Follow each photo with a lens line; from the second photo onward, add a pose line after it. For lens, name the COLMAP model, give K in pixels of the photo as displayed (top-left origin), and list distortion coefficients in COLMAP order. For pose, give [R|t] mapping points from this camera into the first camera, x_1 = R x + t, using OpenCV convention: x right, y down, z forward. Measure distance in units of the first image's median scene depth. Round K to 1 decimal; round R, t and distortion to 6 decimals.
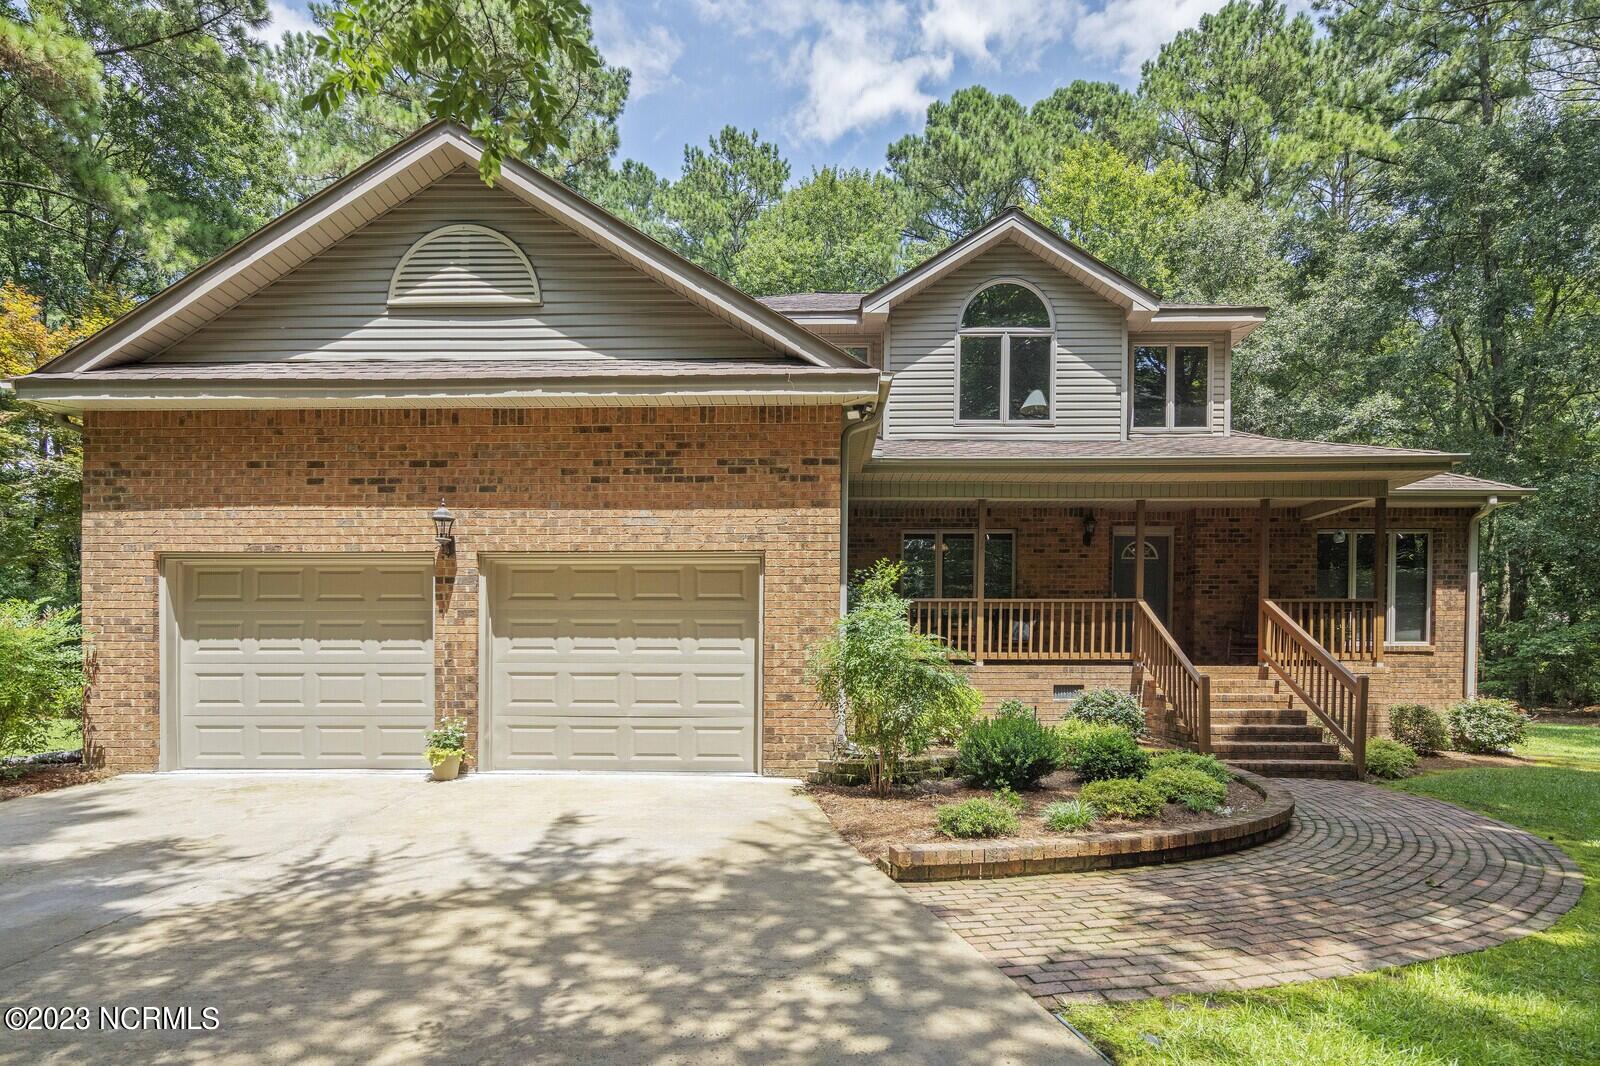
lens RADIAL K [[736.2, 0, 797.8], [0, 736.2, 579.7], [0, 0, 1]] dist [-0.006241, 0.003219]
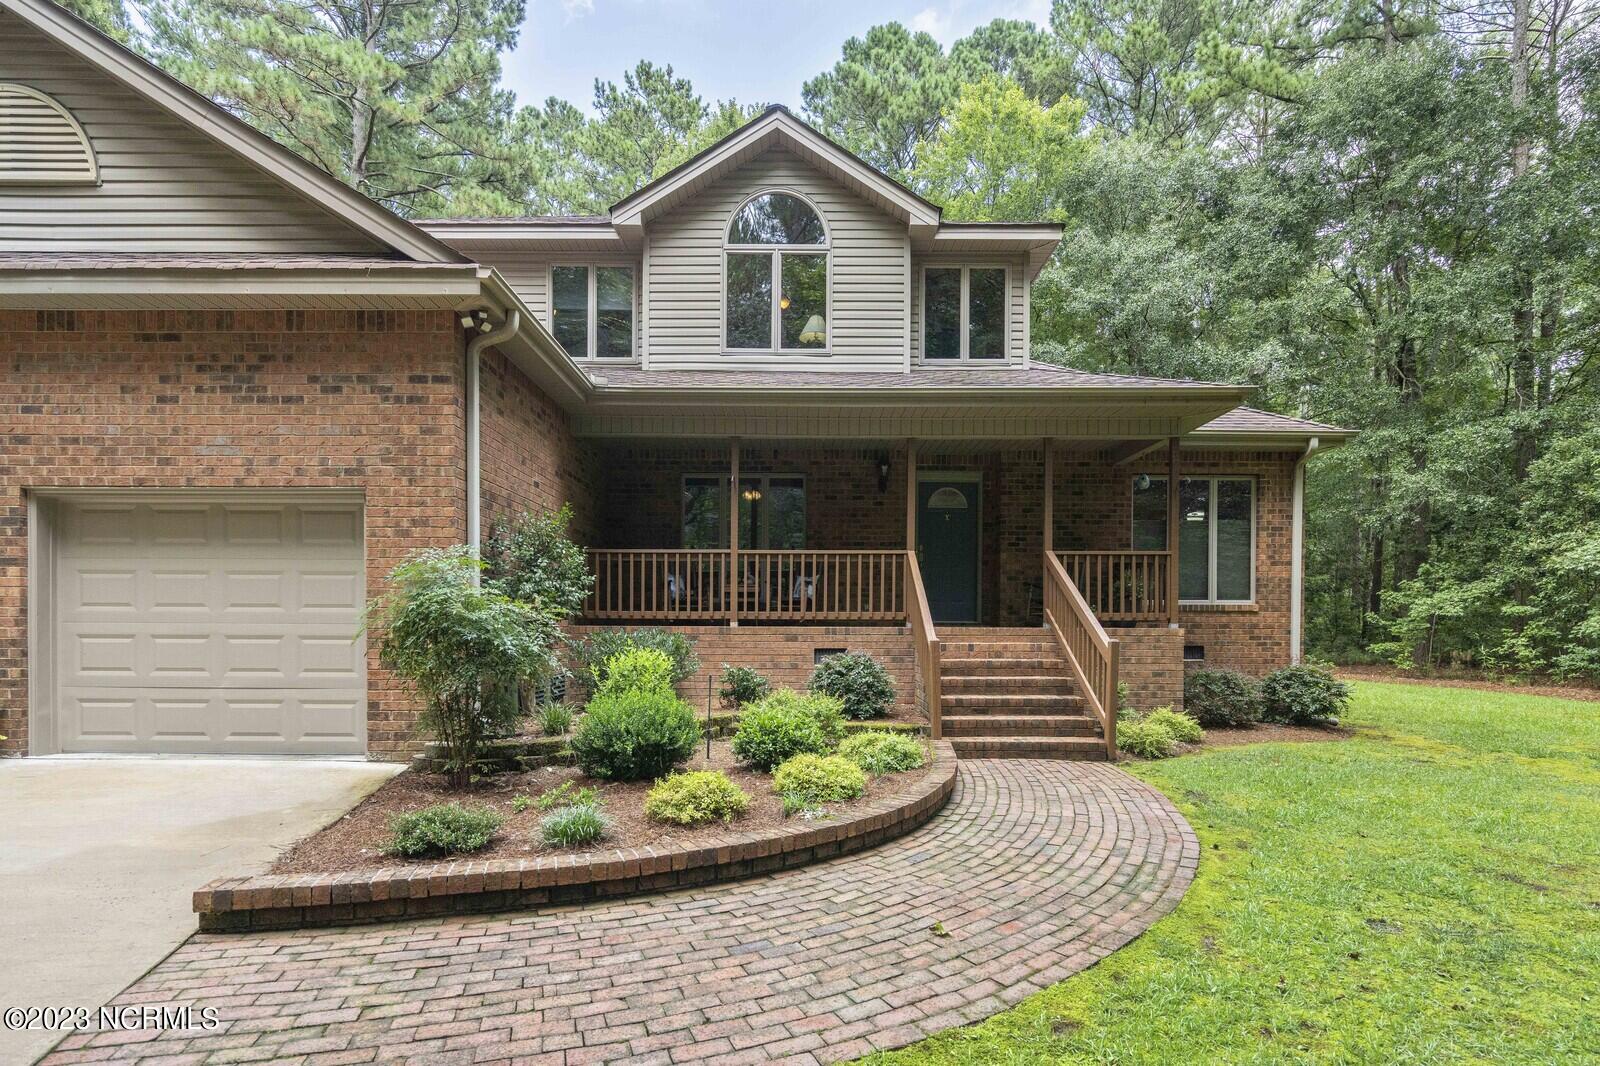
lens RADIAL K [[736.2, 0, 804.8], [0, 736.2, 539.1], [0, 0, 1]] dist [-0.006241, 0.003219]
pose [[0.999592, 0.004771, 0.028176, 0.298342], [-0.004810, 0.999988, 0.001315, 0.011036], [-0.028169, -0.001450, 0.999602, 0.117192]]
